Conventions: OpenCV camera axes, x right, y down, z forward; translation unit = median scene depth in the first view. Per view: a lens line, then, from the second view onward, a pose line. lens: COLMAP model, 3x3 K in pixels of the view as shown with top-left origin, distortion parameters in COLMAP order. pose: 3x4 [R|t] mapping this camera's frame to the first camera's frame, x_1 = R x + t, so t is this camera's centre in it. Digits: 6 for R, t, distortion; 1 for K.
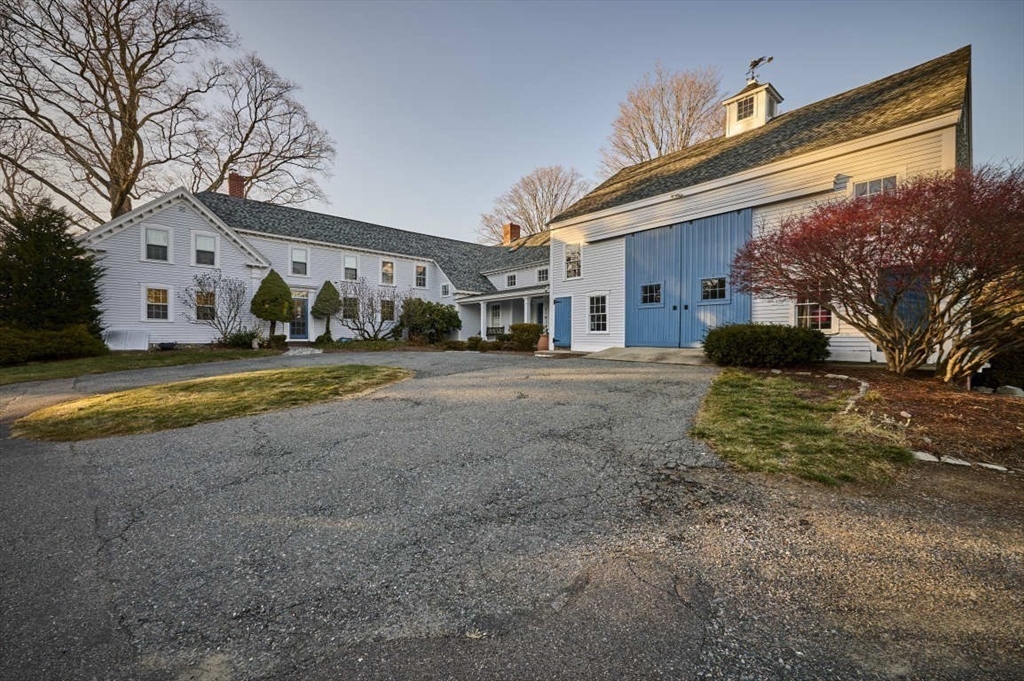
lens RADIAL K [[406.0, 0, 508.0], [0, 406.0, 347.1], [0, 0, 1]] dist [0.000071, 0.000069]
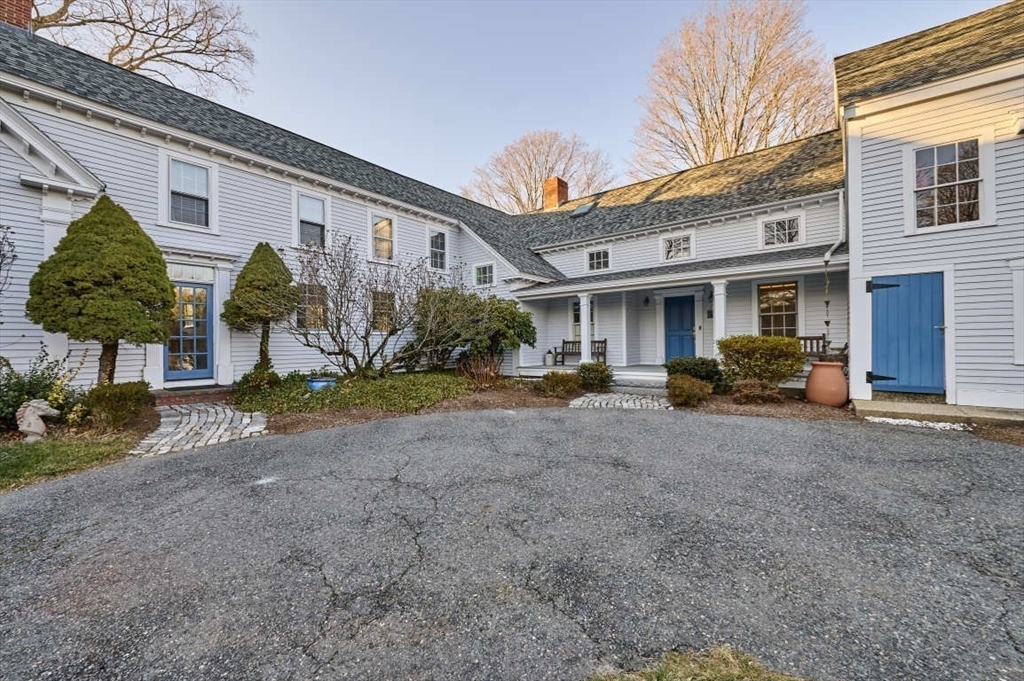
lens RADIAL K [[412.7, 0, 510.1], [0, 412.7, 344.2], [0, 0, 1]] dist [-0.002565, -0.000194]
pose [[0.982488, -0.020073, 0.185242, -0.267860], [0.023483, 0.999592, -0.016232, -0.041713], [-0.184841, 0.020298, 0.982559, 0.519041]]
